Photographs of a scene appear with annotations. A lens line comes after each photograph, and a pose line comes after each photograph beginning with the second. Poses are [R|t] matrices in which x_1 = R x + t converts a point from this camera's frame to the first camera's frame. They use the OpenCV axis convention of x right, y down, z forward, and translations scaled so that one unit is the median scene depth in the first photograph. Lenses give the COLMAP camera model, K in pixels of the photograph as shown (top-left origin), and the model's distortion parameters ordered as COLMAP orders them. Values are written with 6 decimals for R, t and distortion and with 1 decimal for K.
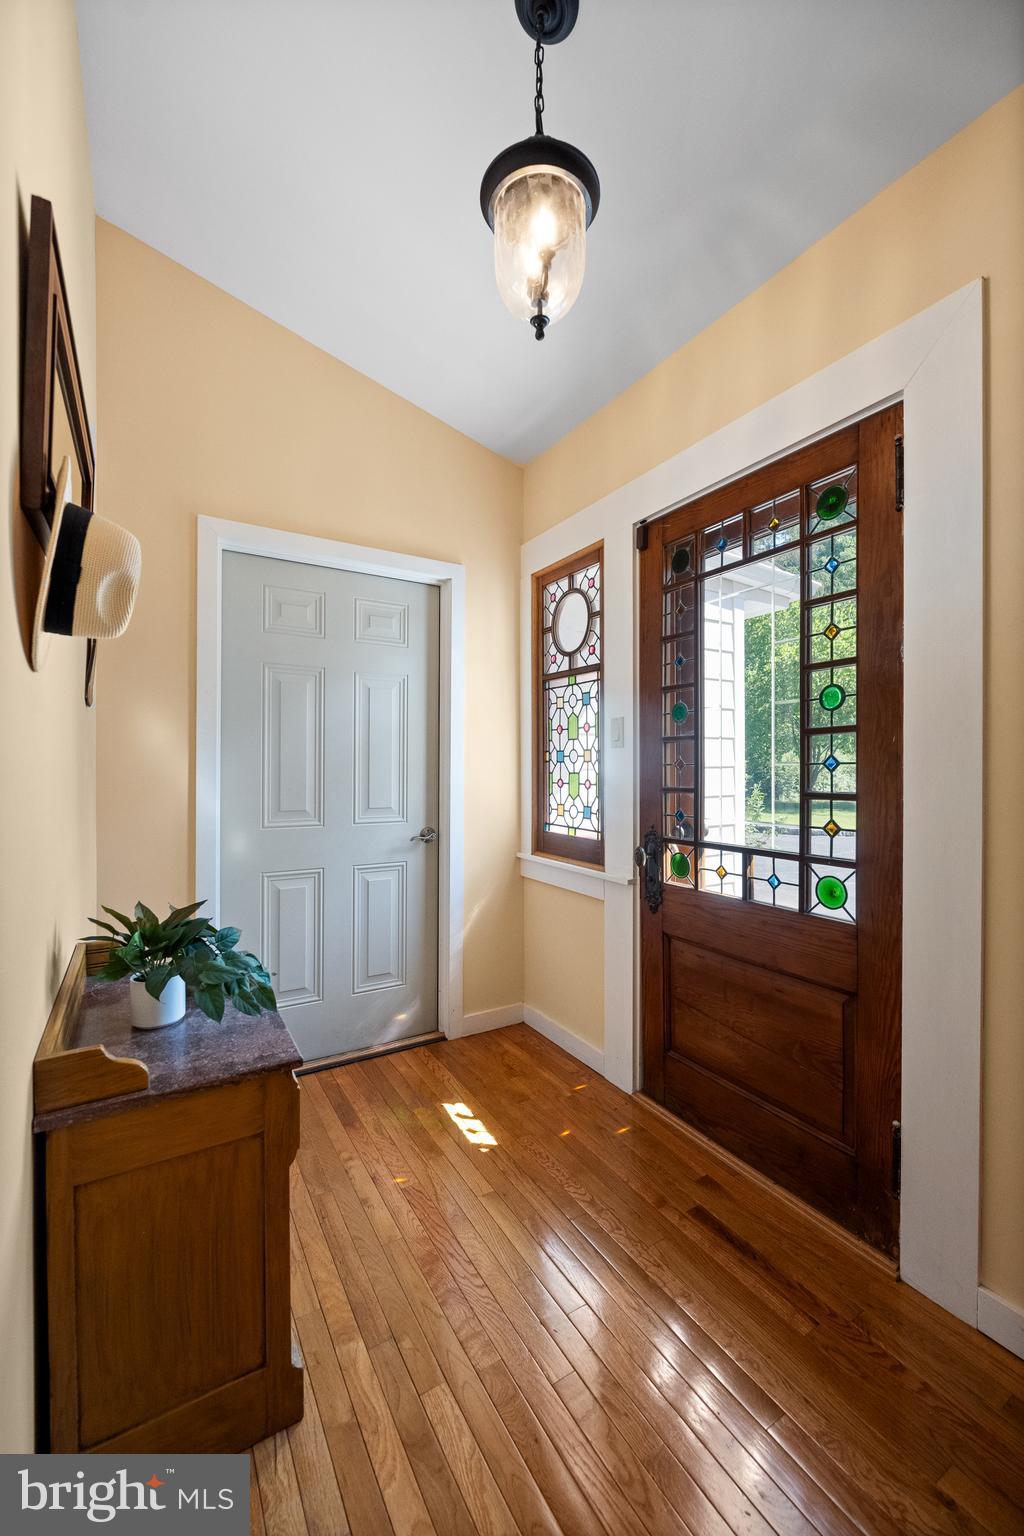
lens RADIAL K [[616.0, 0, 508.3], [0, 616.0, 763.1], [0, 0, 1]] dist [-0.002305, -0.000783]
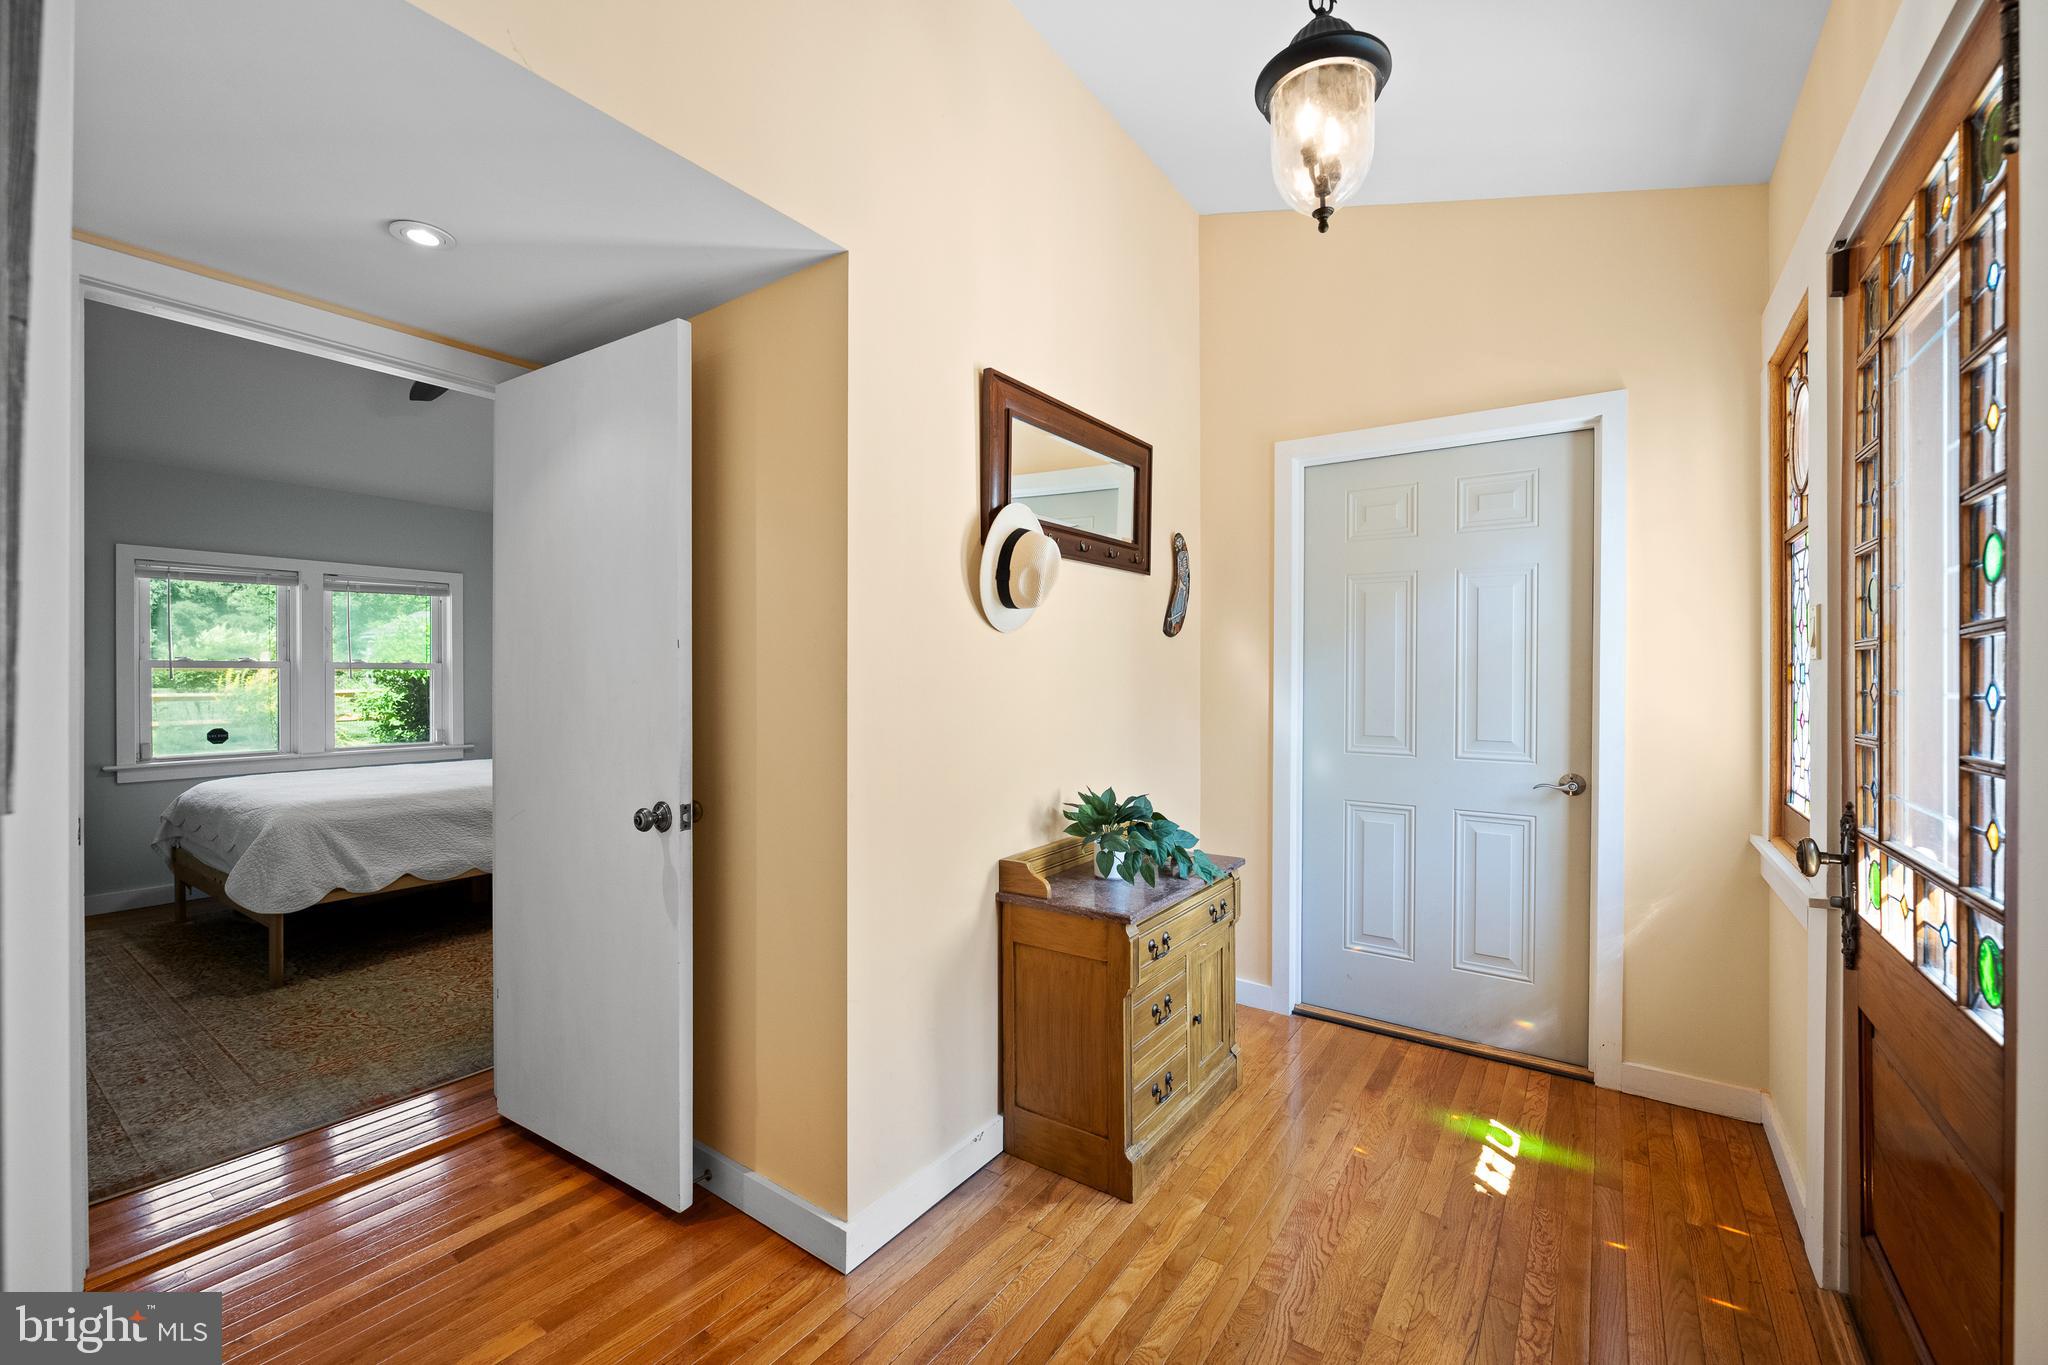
lens RADIAL K [[820.2, 0, 1034.4], [0, 820.2, 670.3], [0, 0, 1]] dist [0.000727, 0.000277]
pose [[0.421547, -0.005410, -0.906790, 0.509663], [0.000946, 0.999984, -0.005527, -0.011514], [0.906806, 0.001472, 0.421545, 0.045175]]
